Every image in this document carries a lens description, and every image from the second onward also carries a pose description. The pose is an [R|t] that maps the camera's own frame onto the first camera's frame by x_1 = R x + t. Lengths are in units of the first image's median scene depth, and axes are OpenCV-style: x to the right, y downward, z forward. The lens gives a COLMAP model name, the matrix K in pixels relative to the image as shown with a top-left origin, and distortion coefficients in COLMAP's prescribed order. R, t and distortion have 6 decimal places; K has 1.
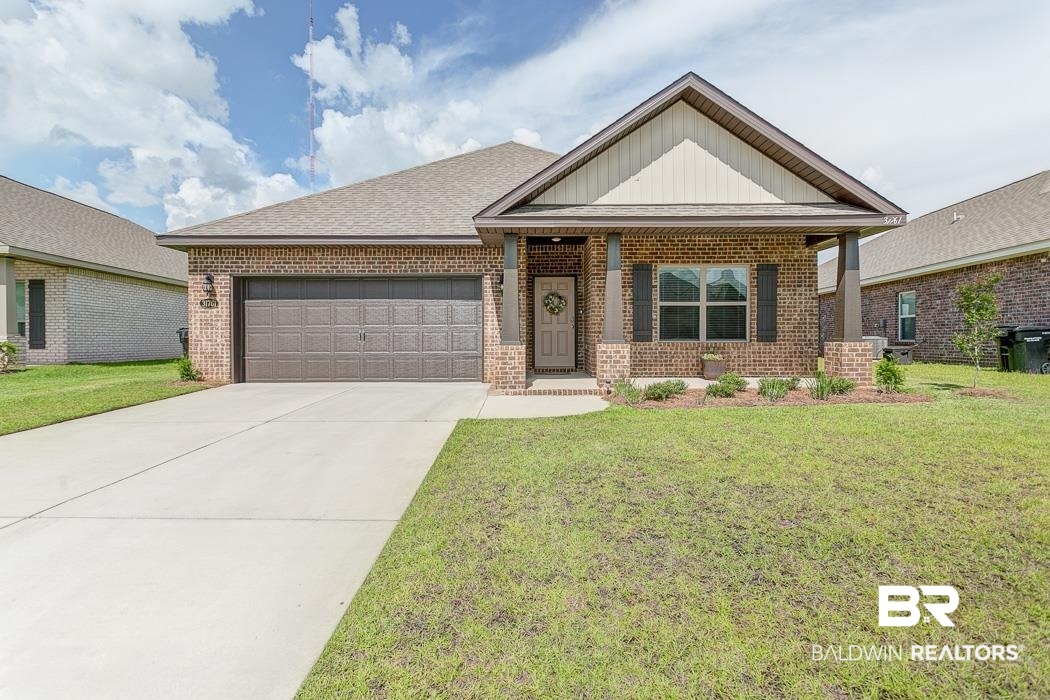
lens RADIAL K [[493.2, 0, 528.9], [0, 493.2, 346.3], [0, 0, 1]] dist [0.006429, 0.000139]
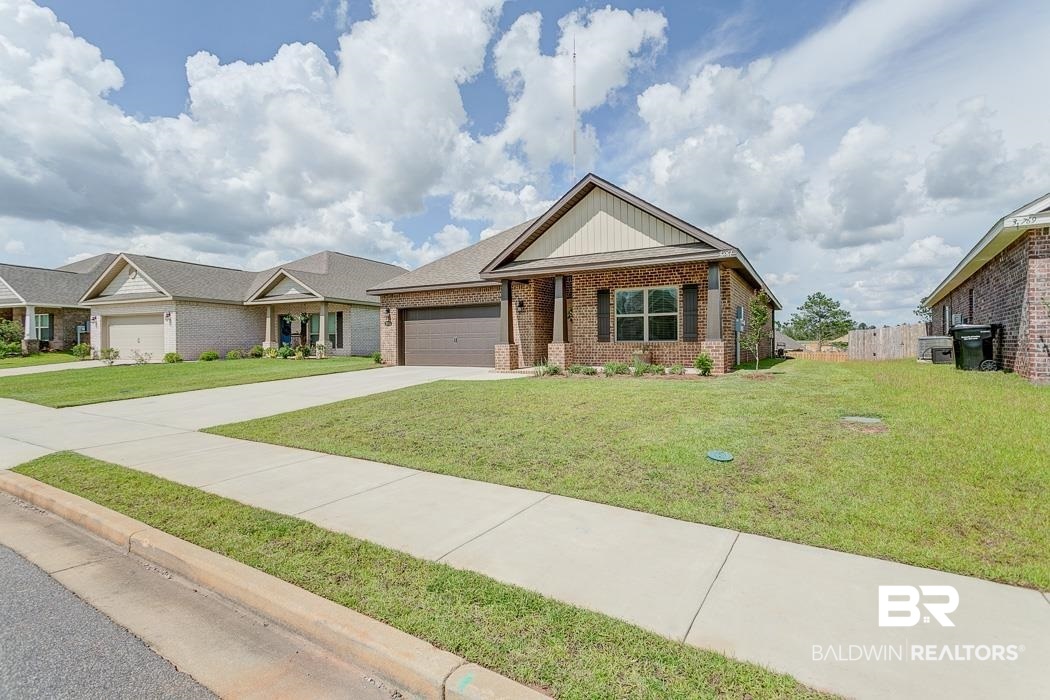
lens RADIAL K [[493.2, 0, 527.8], [0, 493.2, 352.4], [0, 0, 1]] dist [0.006429, 0.000139]
pose [[0.872240, 0.004239, -0.489060, 0.752611], [-0.001776, 0.999983, 0.005500, 0.013327], [0.489075, -0.003929, 0.872233, -0.396311]]
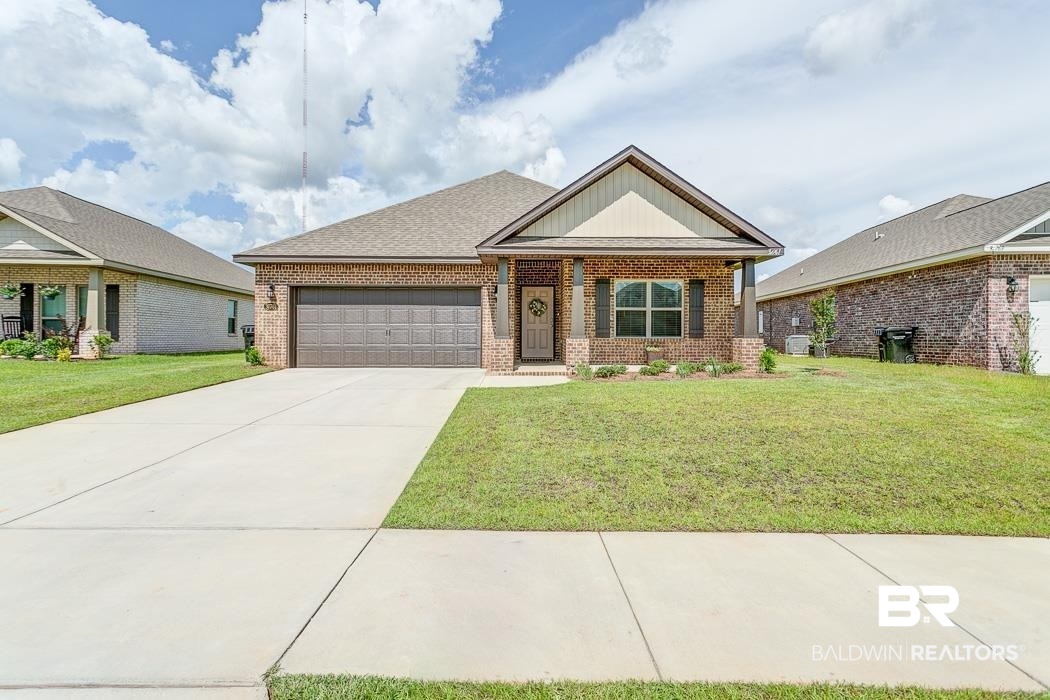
lens RADIAL K [[493.2, 0, 532.2], [0, 493.2, 339.9], [0, 0, 1]] dist [0.006429, 0.000139]
pose [[0.999786, 0.004958, 0.020069, 0.015449], [-0.004781, 0.999949, -0.008851, 0.009244], [-0.020112, 0.008754, 0.999759, -0.313201]]
